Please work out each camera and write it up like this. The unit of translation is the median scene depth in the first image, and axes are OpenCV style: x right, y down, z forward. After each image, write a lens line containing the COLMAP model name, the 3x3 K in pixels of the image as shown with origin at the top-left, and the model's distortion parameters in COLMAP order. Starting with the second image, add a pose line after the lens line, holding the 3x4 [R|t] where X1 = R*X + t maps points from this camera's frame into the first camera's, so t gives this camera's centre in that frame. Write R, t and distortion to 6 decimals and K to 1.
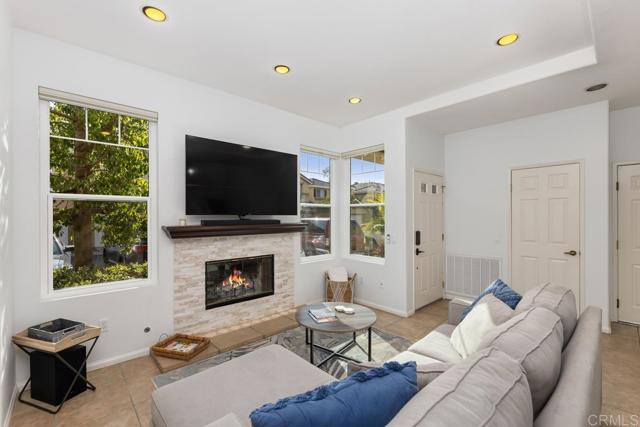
lens RADIAL K [[281.2, 0, 319.4], [0, 281.2, 214.6], [0, 0, 1]] dist [0.000242, 0.000089]
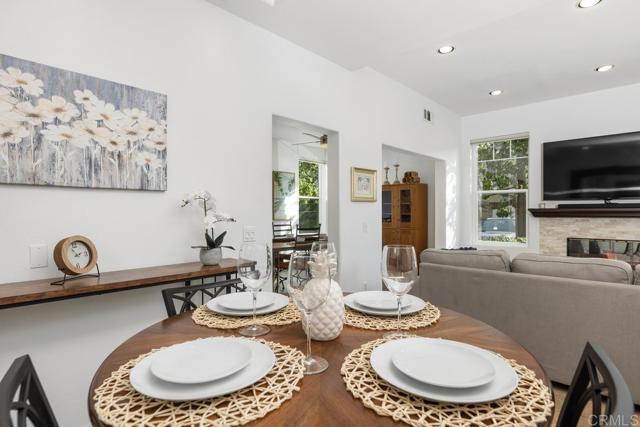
lens RADIAL K [[340.0, 0, 322.0], [0, 340.0, 212.0], [0, 0, 1]] dist [0.002042, 0.000179]
pose [[0.085652, 0.001255, -0.996324, 0.985698], [-0.000199, 0.999999, 0.001243, 0.050971], [0.996325, 0.000092, 0.085652, -0.210615]]
